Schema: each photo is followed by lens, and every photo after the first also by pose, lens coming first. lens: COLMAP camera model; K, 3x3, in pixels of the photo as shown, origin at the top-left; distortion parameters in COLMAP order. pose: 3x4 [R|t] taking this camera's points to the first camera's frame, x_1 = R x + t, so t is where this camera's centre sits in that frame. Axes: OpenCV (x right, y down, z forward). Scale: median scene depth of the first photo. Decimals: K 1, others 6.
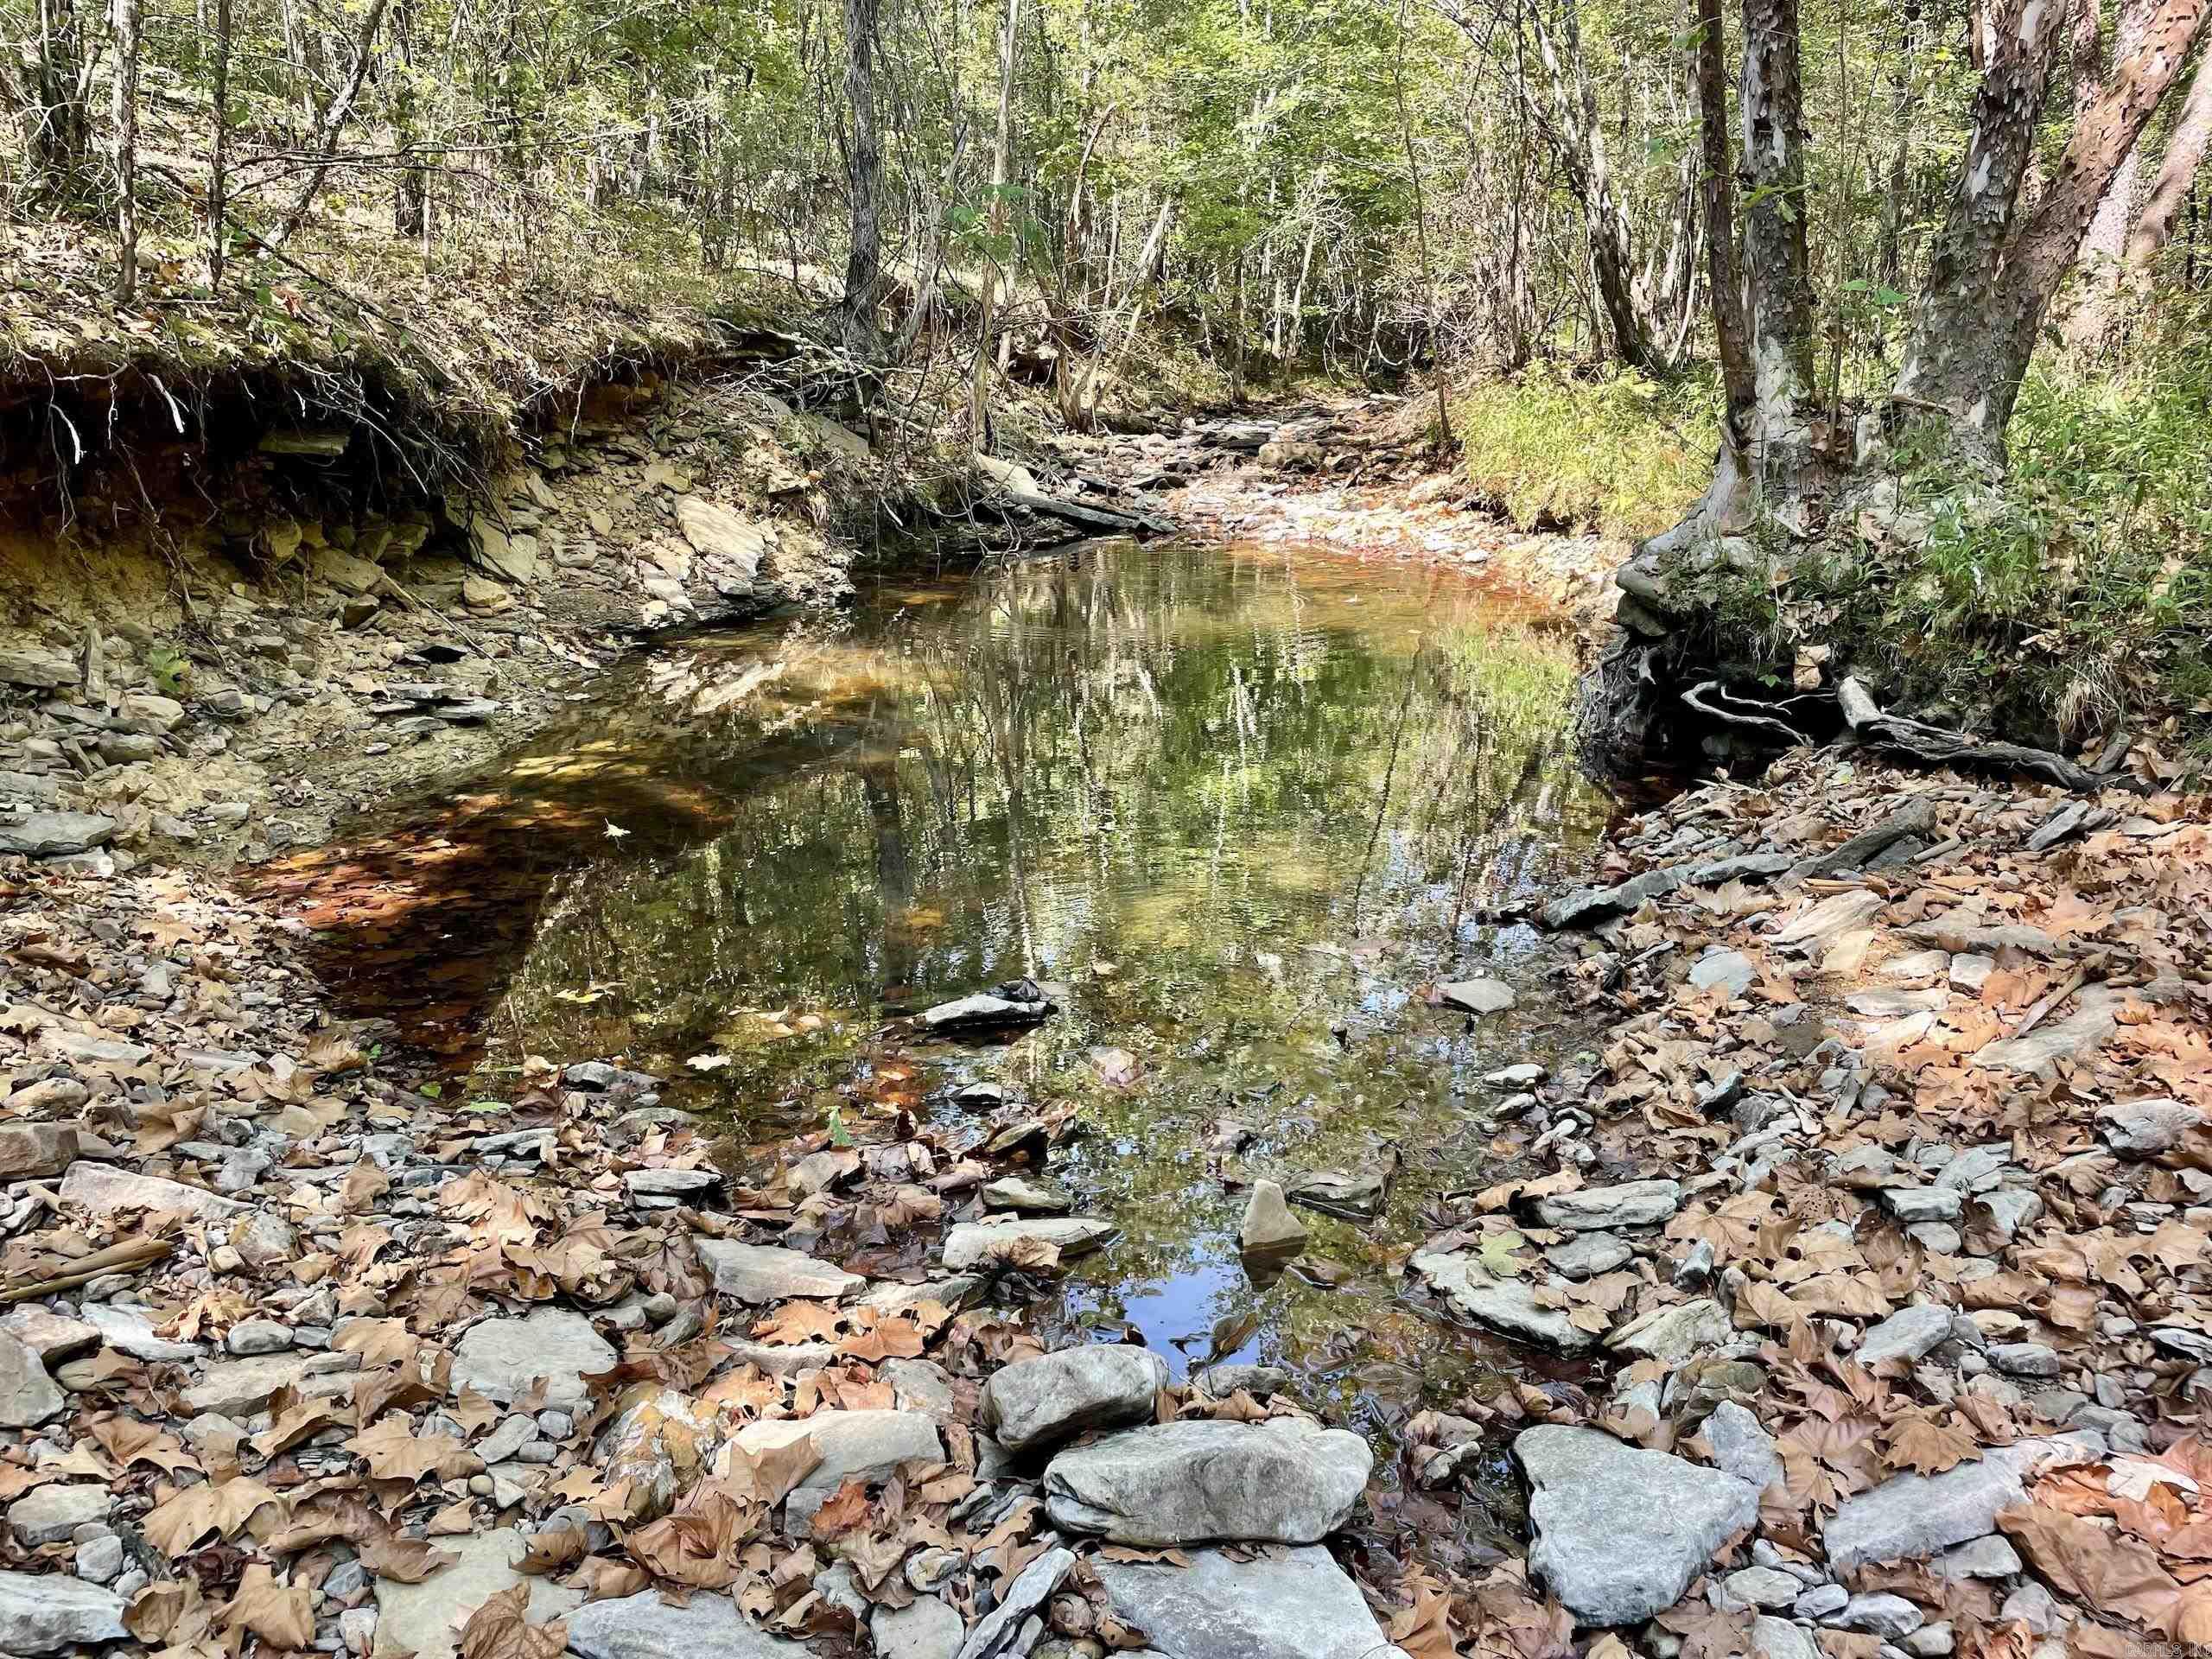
lens RADIAL K [[1649.8, 0, 1106.0], [0, 1649.8, 829.5], [0, 0, 1]] dist [0.098841, -0.150228]
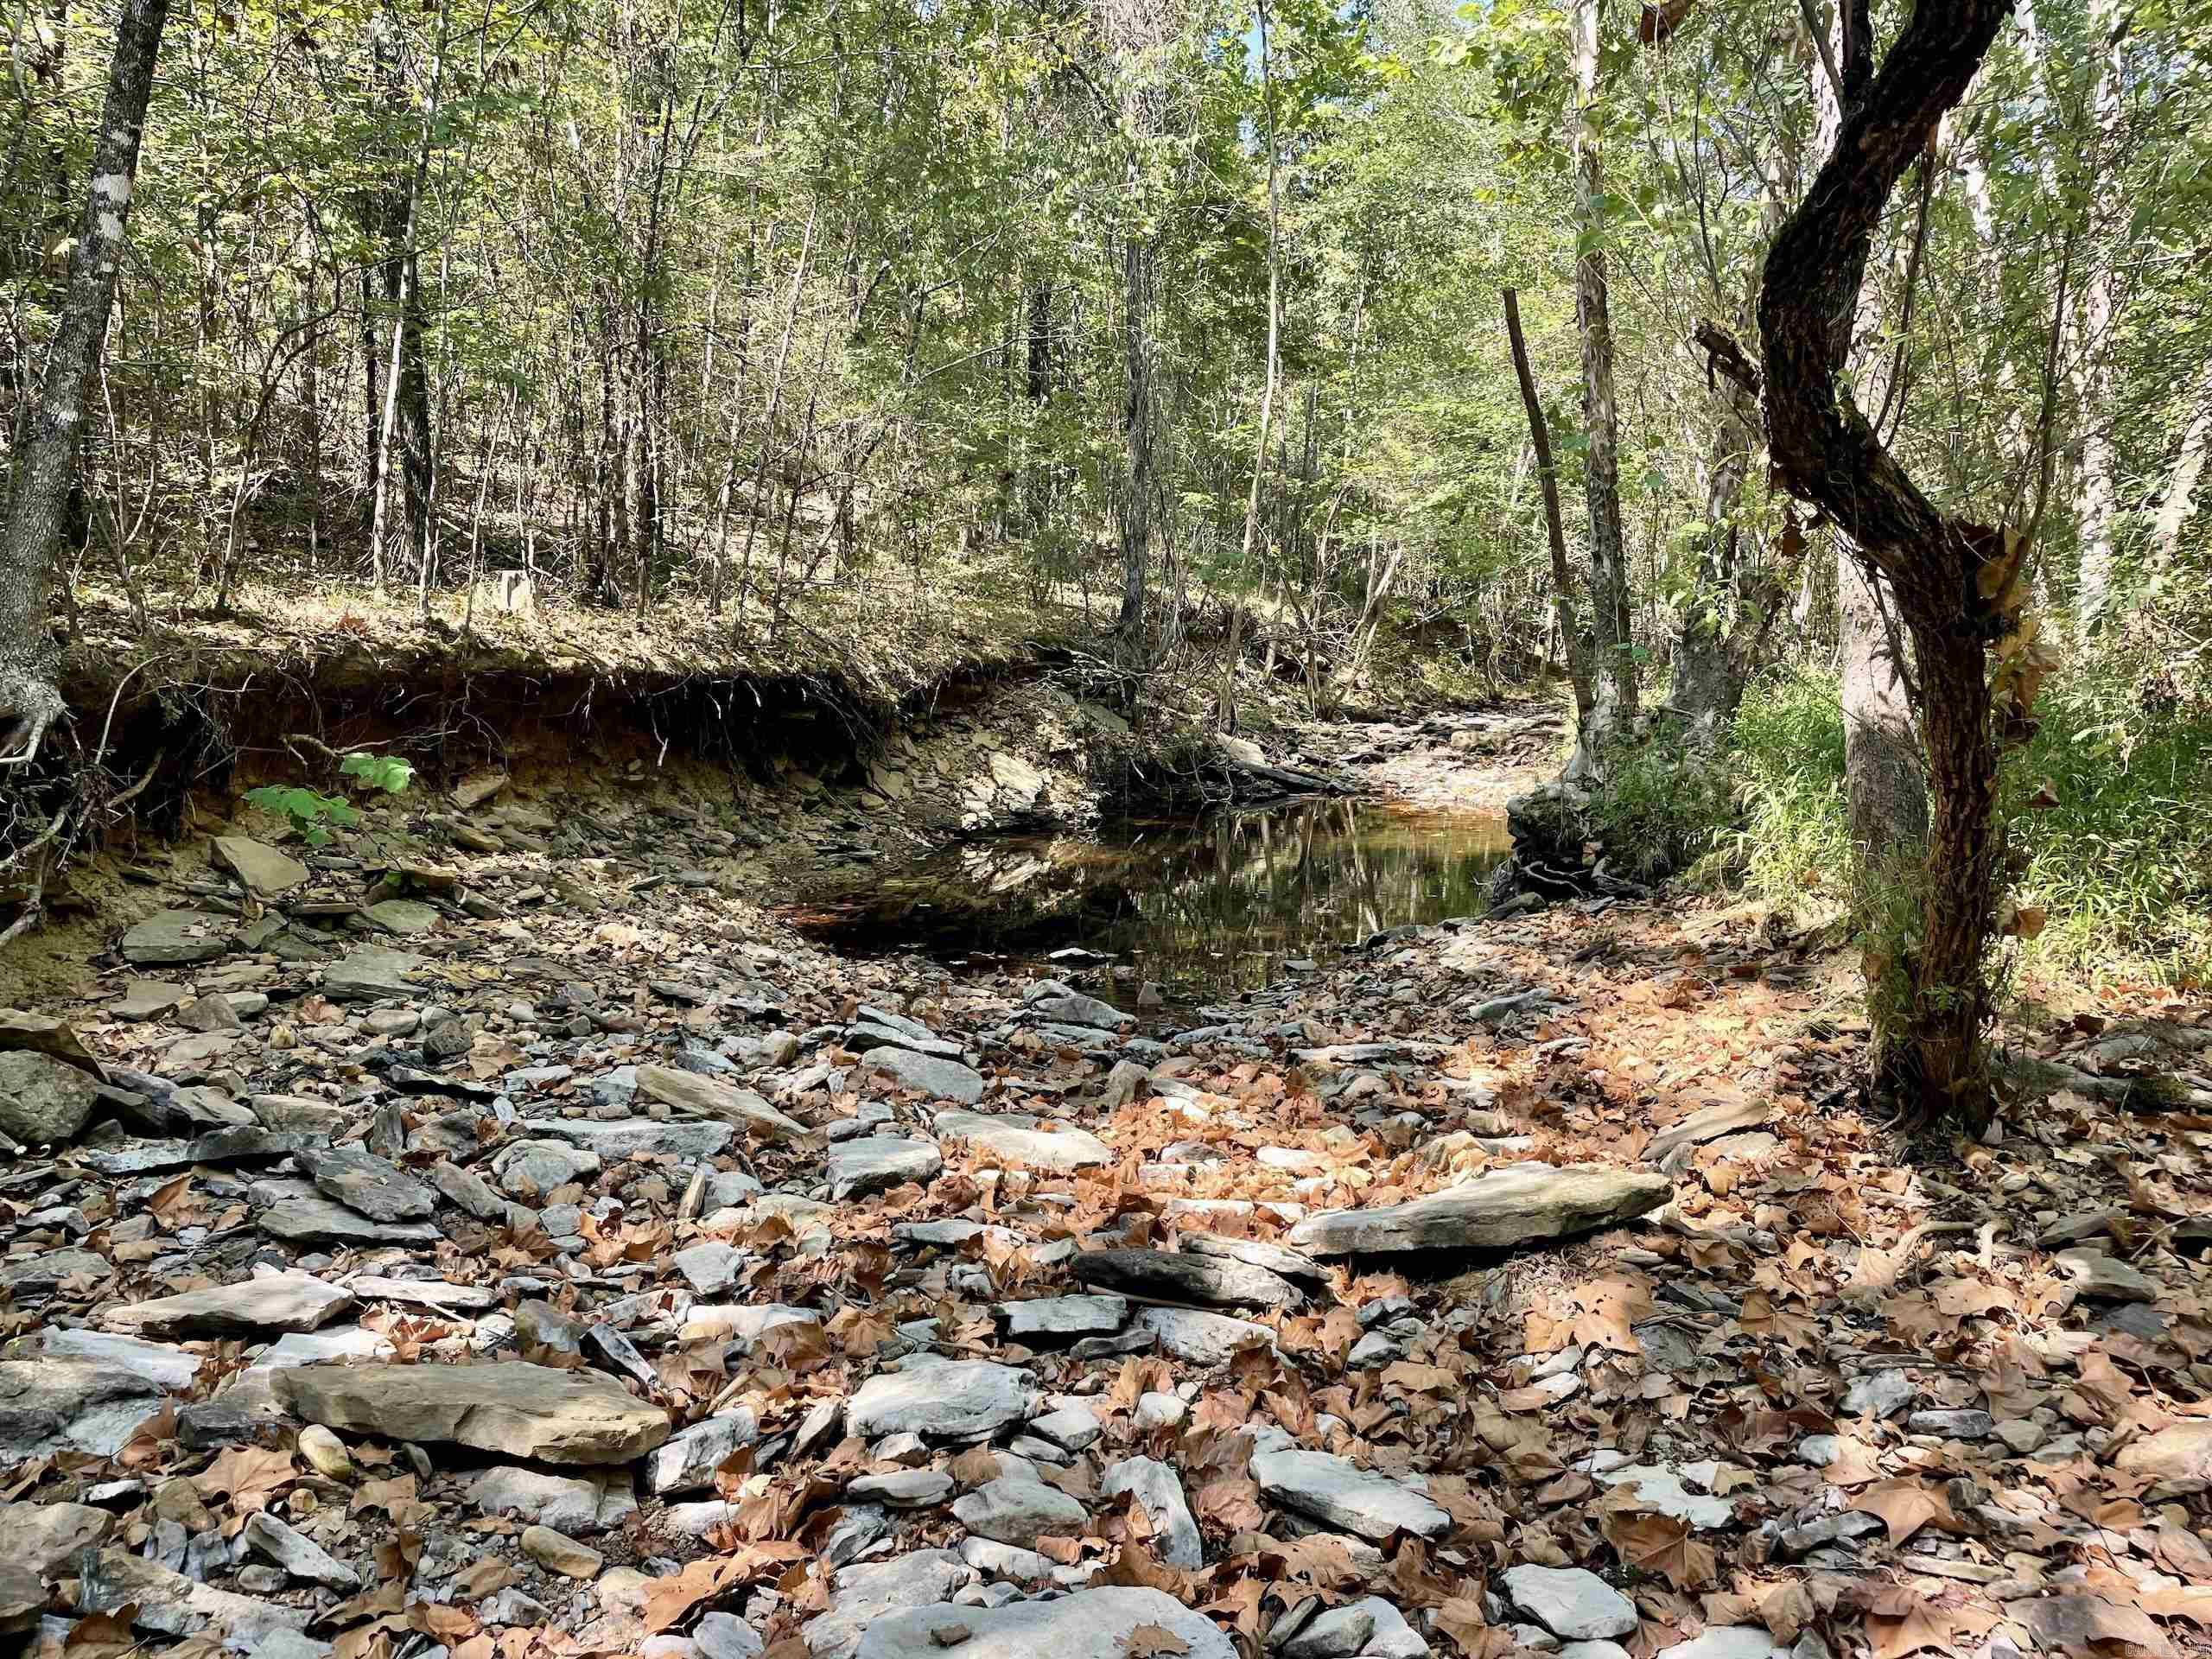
lens RADIAL K [[1649.8, 0, 1106.0], [0, 1649.8, 829.5], [0, 0, 1]] dist [0.098841, -0.150228]
pose [[0.979726, 0.034081, -0.197423, 0.156440], [-0.066979, 0.984442, -0.162444, 0.115579], [0.188815, 0.172373, 0.966766, -0.466778]]
